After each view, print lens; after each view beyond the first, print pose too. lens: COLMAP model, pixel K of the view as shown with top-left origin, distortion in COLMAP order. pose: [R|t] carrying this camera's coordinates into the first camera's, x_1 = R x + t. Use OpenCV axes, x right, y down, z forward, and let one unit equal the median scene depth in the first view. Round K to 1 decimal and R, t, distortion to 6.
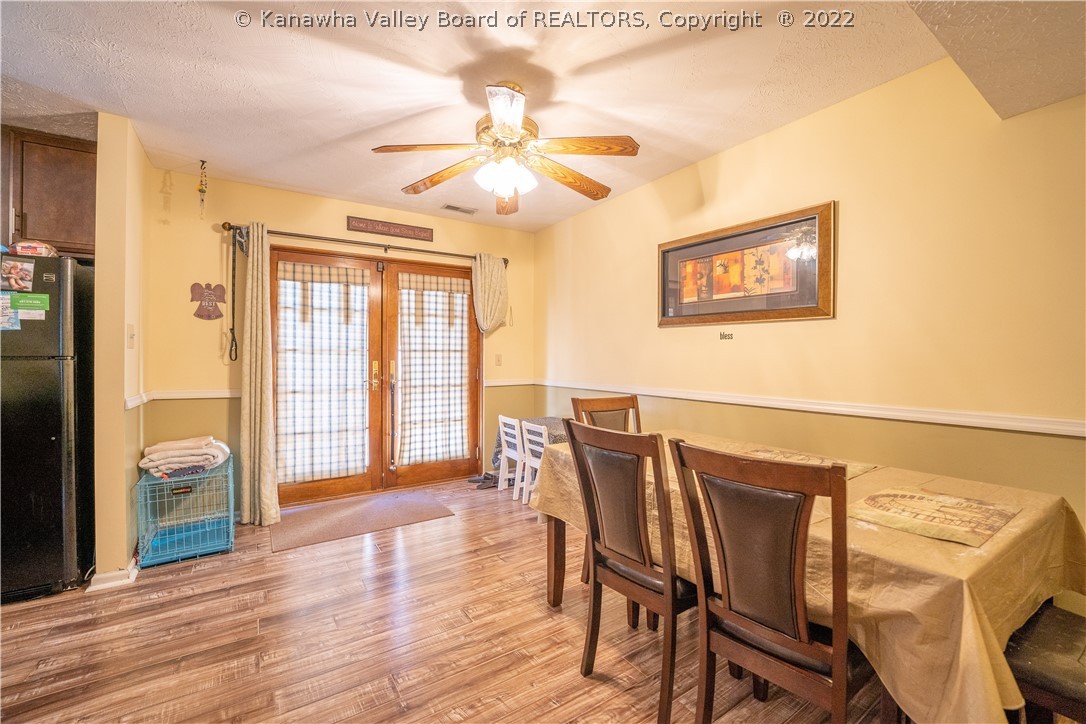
lens RADIAL K [[446.3, 0, 536.6], [0, 446.3, 358.9], [0, 0, 1]] dist [-0.019815, 0.000332]
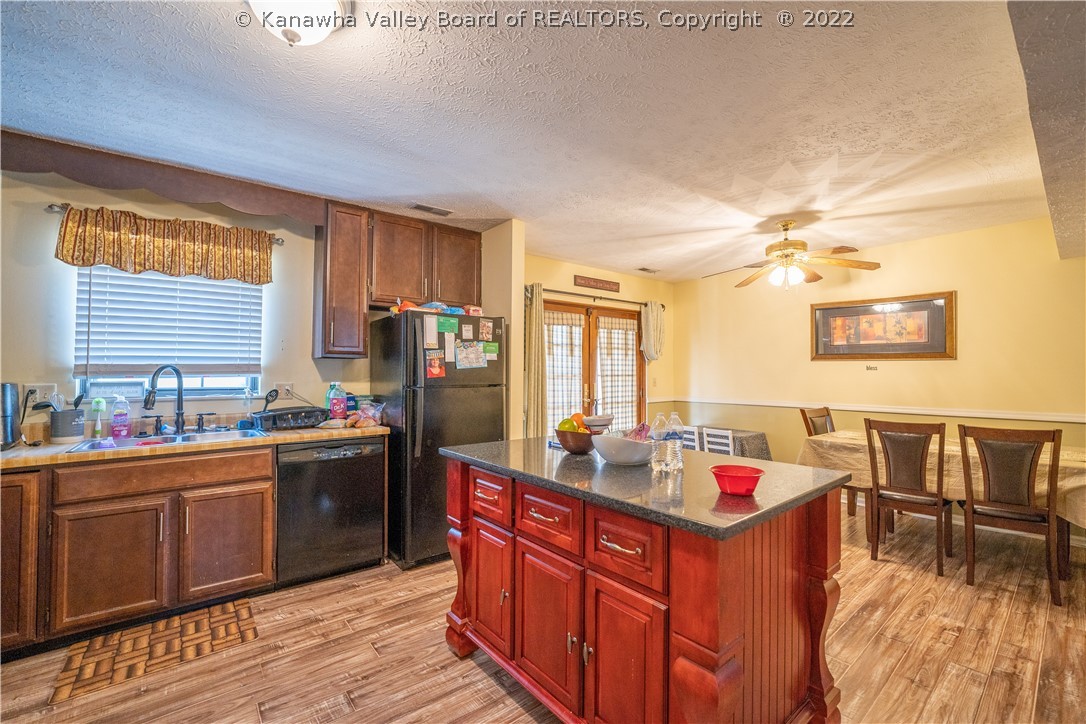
lens RADIAL K [[446.3, 0, 549.0], [0, 446.3, 361.7], [0, 0, 1]] dist [-0.019815, 0.000332]
pose [[0.995293, 0.001928, 0.096890, -0.629838], [0.001169, 0.999490, -0.031900, -0.019757], [-0.096902, 0.031863, 0.994784, -0.312843]]
